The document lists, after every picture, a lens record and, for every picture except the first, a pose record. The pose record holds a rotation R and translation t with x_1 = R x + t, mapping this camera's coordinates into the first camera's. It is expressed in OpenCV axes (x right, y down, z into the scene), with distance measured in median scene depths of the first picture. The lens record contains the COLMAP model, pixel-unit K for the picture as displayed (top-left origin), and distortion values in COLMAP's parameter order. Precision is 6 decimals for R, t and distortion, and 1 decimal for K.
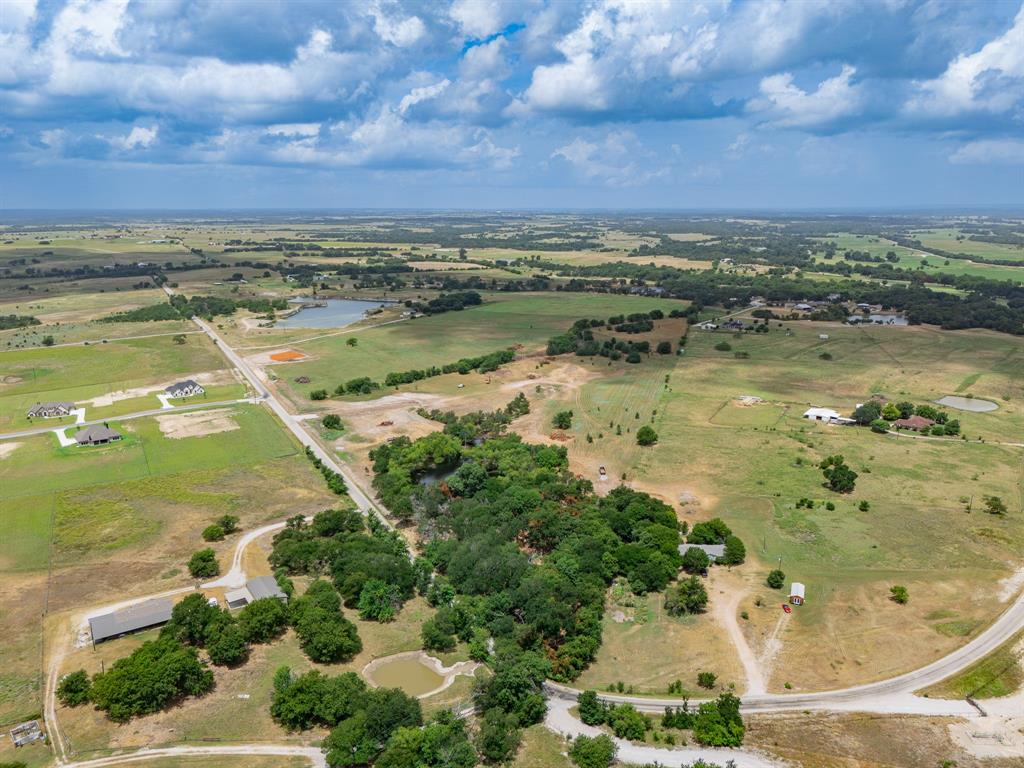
lens RADIAL K [[757.4, 0, 518.0], [0, 757.4, 420.7], [0, 0, 1]] dist [0.055754, -0.042749]
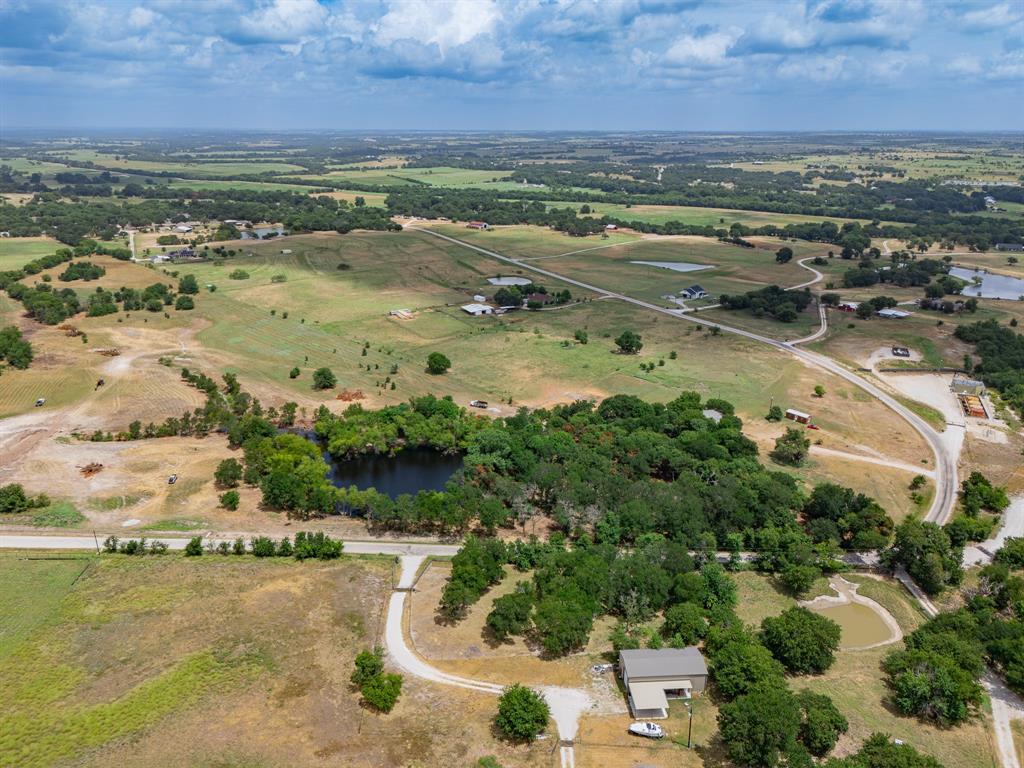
lens RADIAL K [[757.4, 0, 503.6], [0, 757.4, 405.5], [0, 0, 1]] dist [0.055754, -0.042749]
pose [[0.490736, -0.297404, 0.818980, -0.168611], [0.237097, 0.950054, 0.202933, -0.029721], [-0.838429, 0.094591, 0.536740, 0.143054]]
